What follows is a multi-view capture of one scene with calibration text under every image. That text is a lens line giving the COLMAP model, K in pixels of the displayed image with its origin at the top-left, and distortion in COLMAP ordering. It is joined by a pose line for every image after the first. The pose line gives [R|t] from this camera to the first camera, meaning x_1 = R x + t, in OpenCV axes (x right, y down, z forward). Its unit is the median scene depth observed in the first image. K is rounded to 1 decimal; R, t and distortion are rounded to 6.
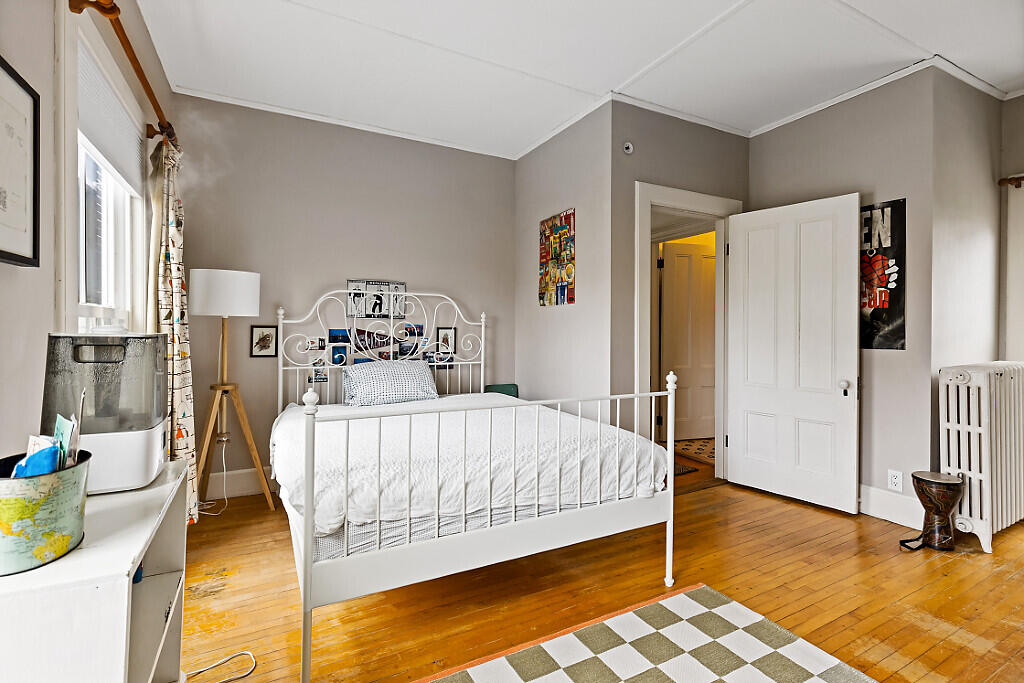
lens RADIAL K [[466.8, 0, 514.5], [0, 466.8, 331.2], [0, 0, 1]] dist [0.003475, -0.001279]
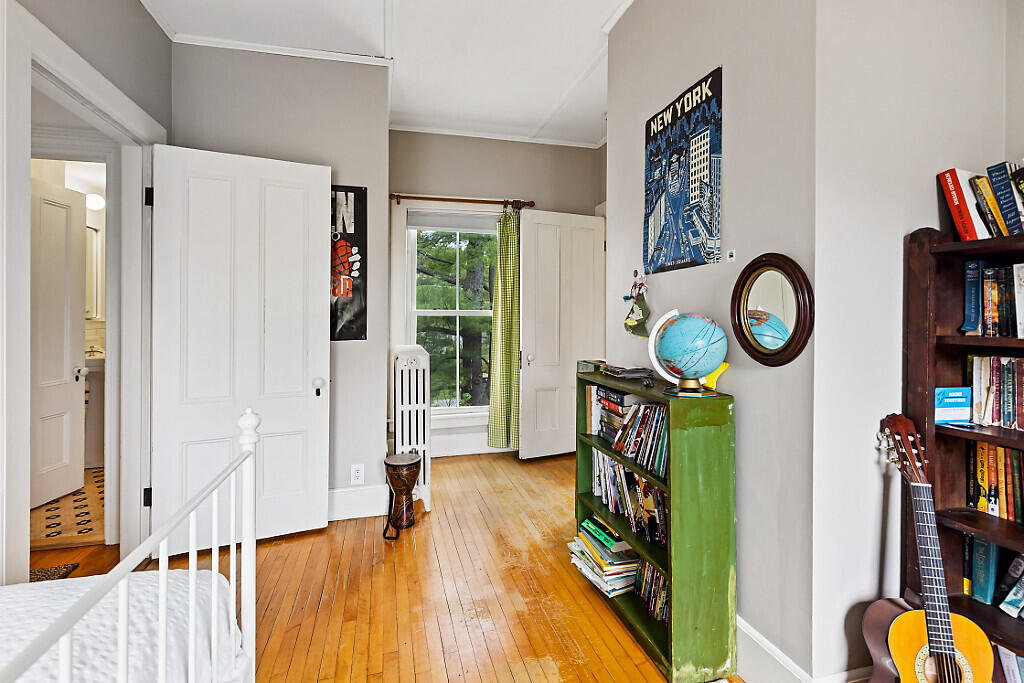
lens RADIAL K [[466.8, 0, 501.5], [0, 466.8, 315.4], [0, 0, 1]] dist [0.003475, -0.001279]
pose [[0.239368, -0.000174, 0.970929, -0.059213], [0.009907, 0.999948, -0.002264, -0.006520], [-0.970878, 0.010161, 0.239357, 0.473682]]
